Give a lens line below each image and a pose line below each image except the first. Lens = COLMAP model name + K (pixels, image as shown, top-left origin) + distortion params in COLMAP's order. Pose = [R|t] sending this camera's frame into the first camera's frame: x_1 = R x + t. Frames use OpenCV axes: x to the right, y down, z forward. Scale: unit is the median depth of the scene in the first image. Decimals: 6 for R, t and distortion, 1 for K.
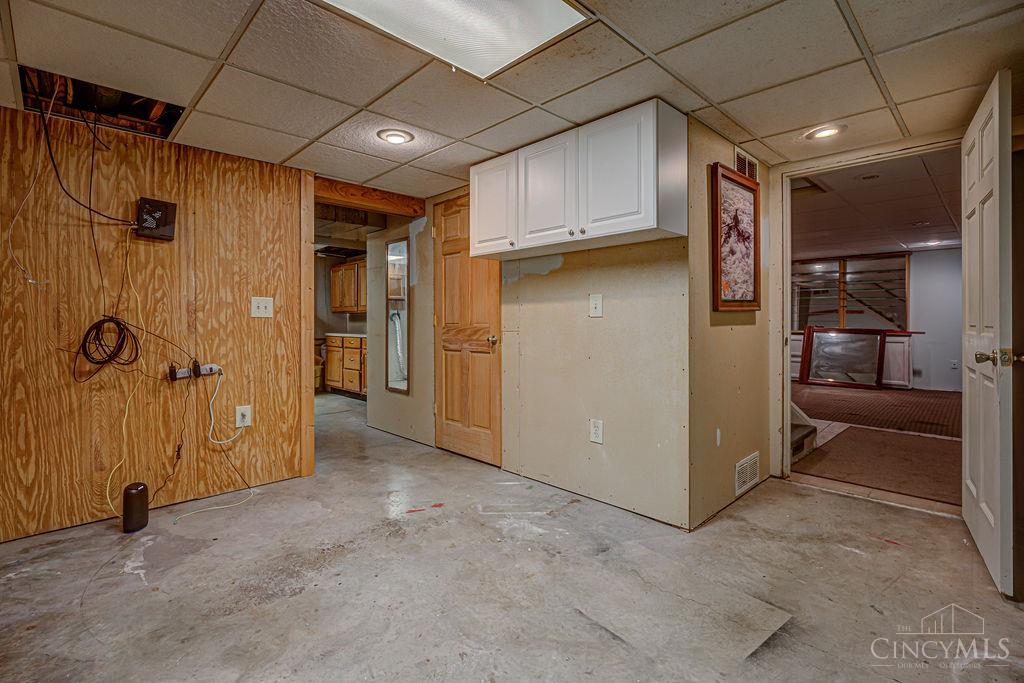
lens RADIAL K [[470.4, 0, 510.3], [0, 470.4, 338.2], [0, 0, 1]] dist [-0.001374, -0.000025]
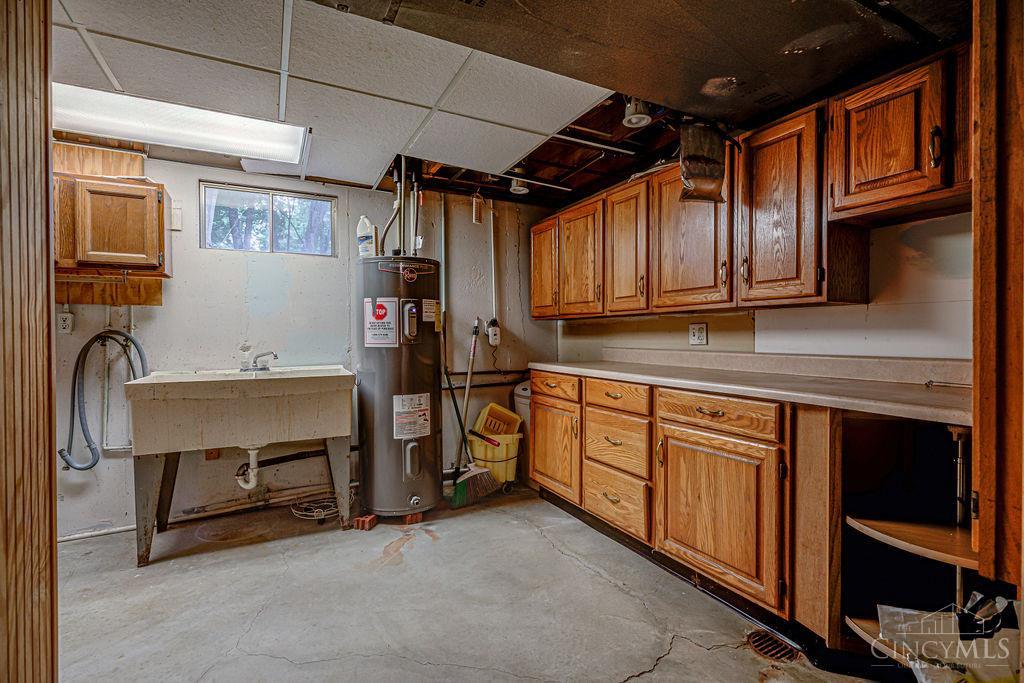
lens RADIAL K [[470.4, 0, 510.3], [0, 470.4, 338.2], [0, 0, 1]] dist [-0.001374, -0.000025]
pose [[0.958928, -0.002217, -0.283640, -0.284412], [-0.001895, 0.999897, -0.014222, -0.028245], [0.283642, 0.014175, 0.958825, 0.565123]]
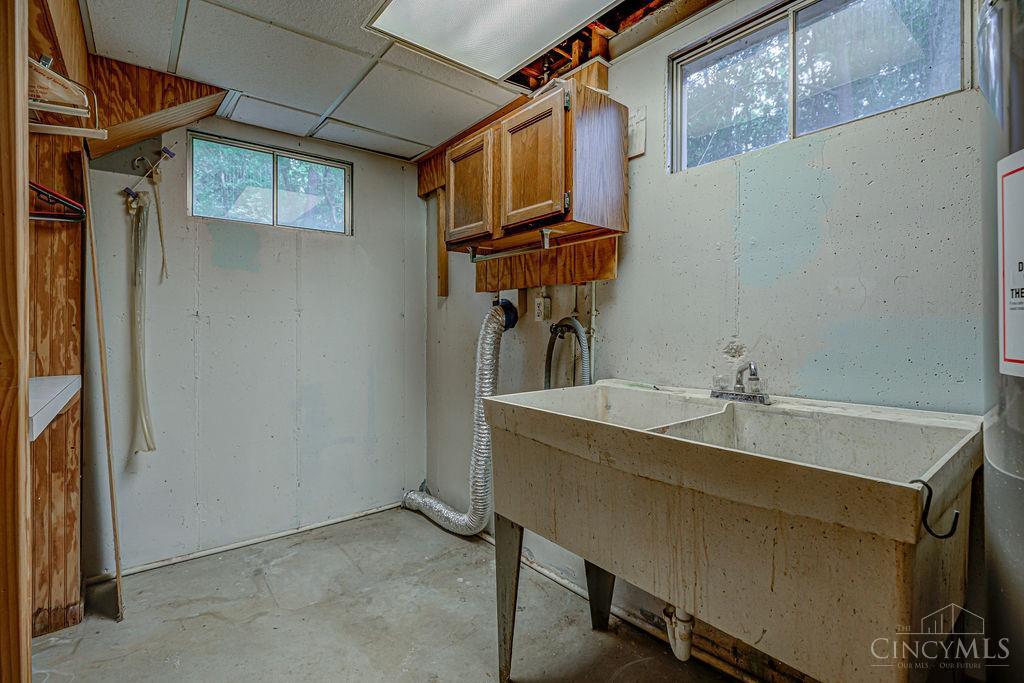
lens RADIAL K [[465.7, 0, 512.4], [0, 465.7, 328.7], [0, 0, 1]] dist [-0.000976, -0.000084]
pose [[-0.085664, 0.005666, -0.996308, -0.418061], [-0.022766, 0.999712, 0.007642, -0.033843], [0.996064, 0.023337, -0.085510, 0.823581]]
